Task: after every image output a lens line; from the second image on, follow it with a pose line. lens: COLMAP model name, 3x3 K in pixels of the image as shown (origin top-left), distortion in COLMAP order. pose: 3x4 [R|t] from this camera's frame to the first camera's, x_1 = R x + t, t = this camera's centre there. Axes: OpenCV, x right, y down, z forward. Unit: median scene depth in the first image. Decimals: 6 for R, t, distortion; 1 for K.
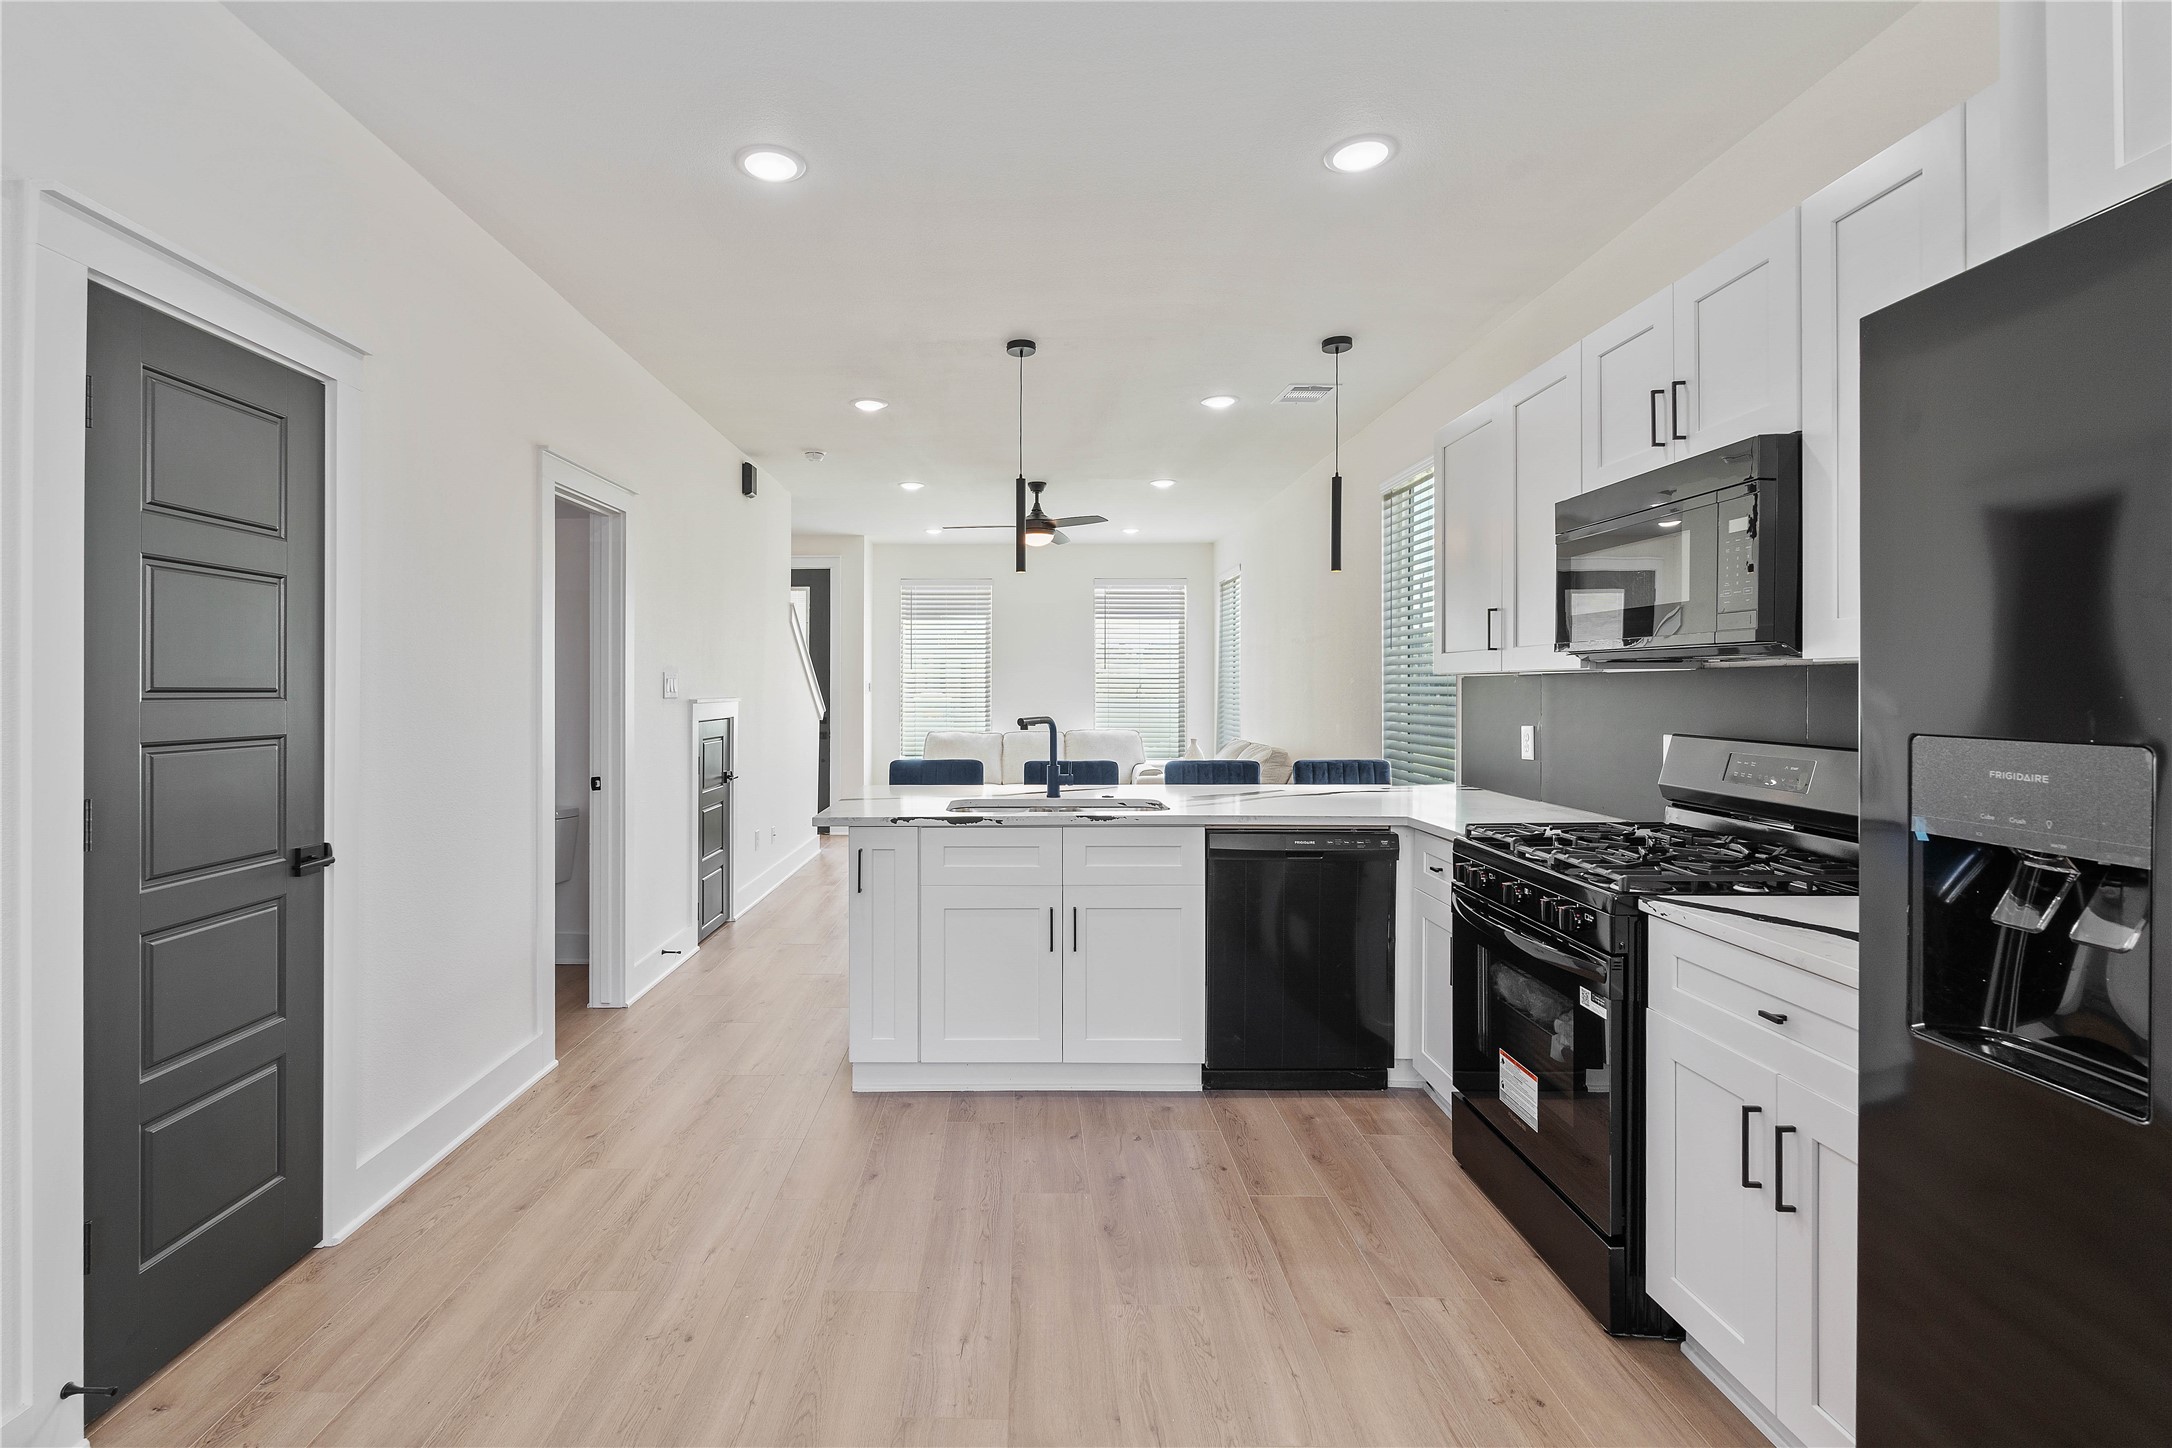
lens RADIAL K [[1033.9, 0, 1086.0], [0, 1033.9, 724.0], [0, 0, 1]] dist [-0.004871, -0.000668]
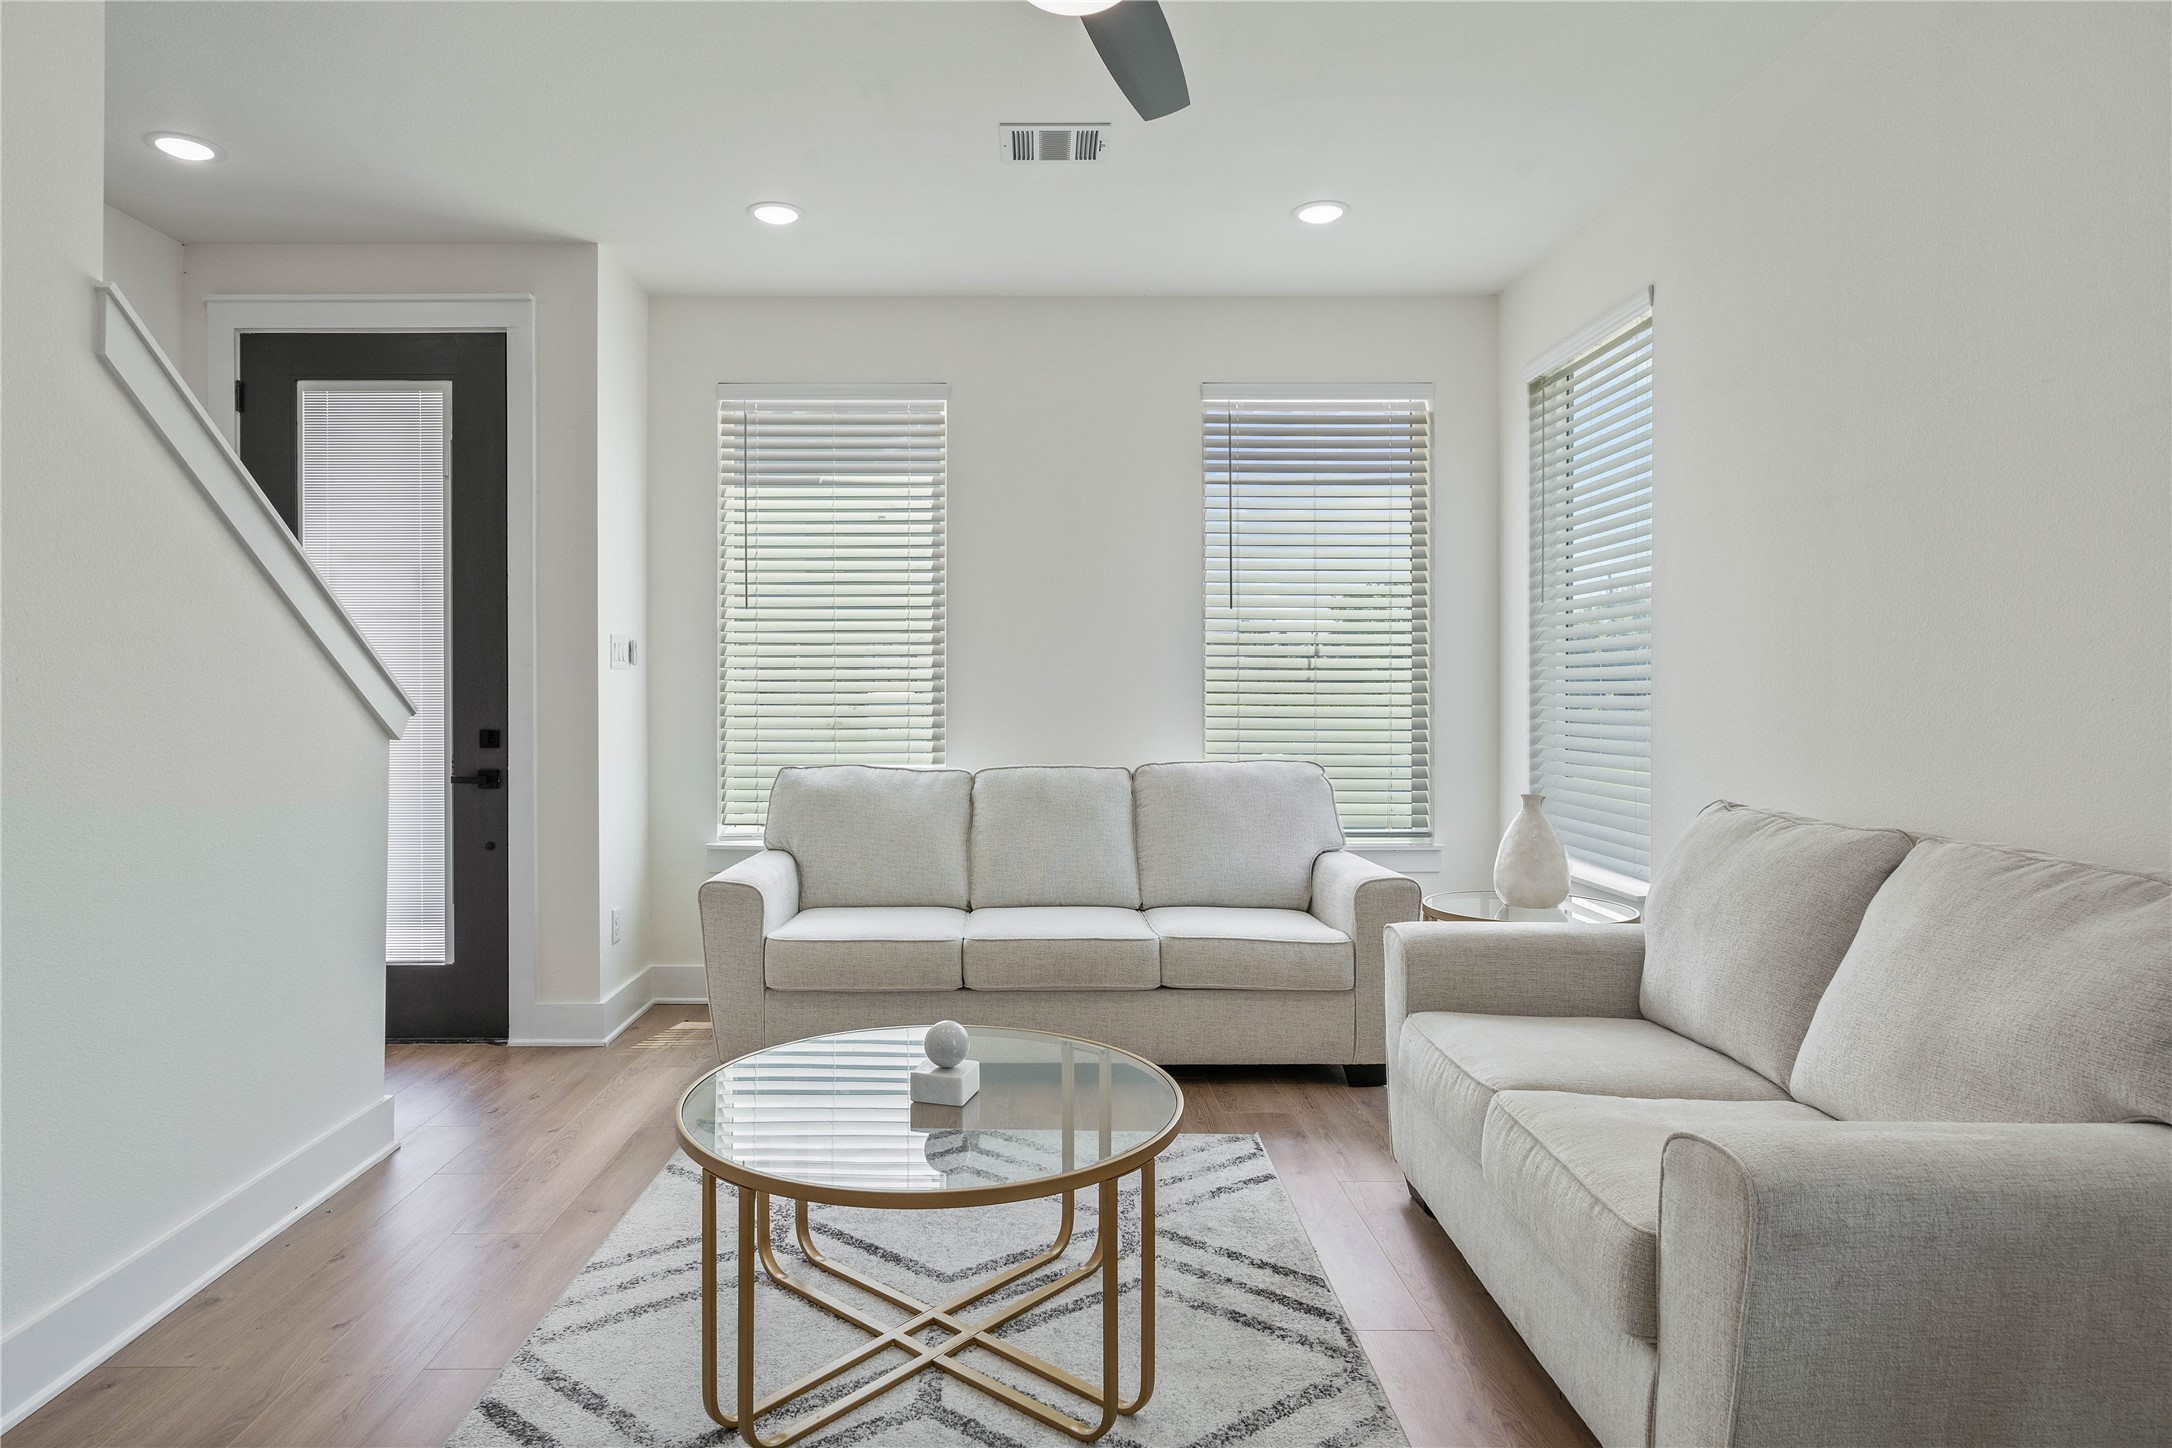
lens RADIAL K [[1347.4, 0, 1086.0], [0, 1347.4, 724.0], [0, 0, 1]] dist [-0.001053, -0.000339]
pose [[0.999996, 0.000000, -0.002973, -0.035162], [0.000030, 0.999948, 0.010188, -0.013436], [0.002973, -0.010188, 0.999944, 0.478974]]
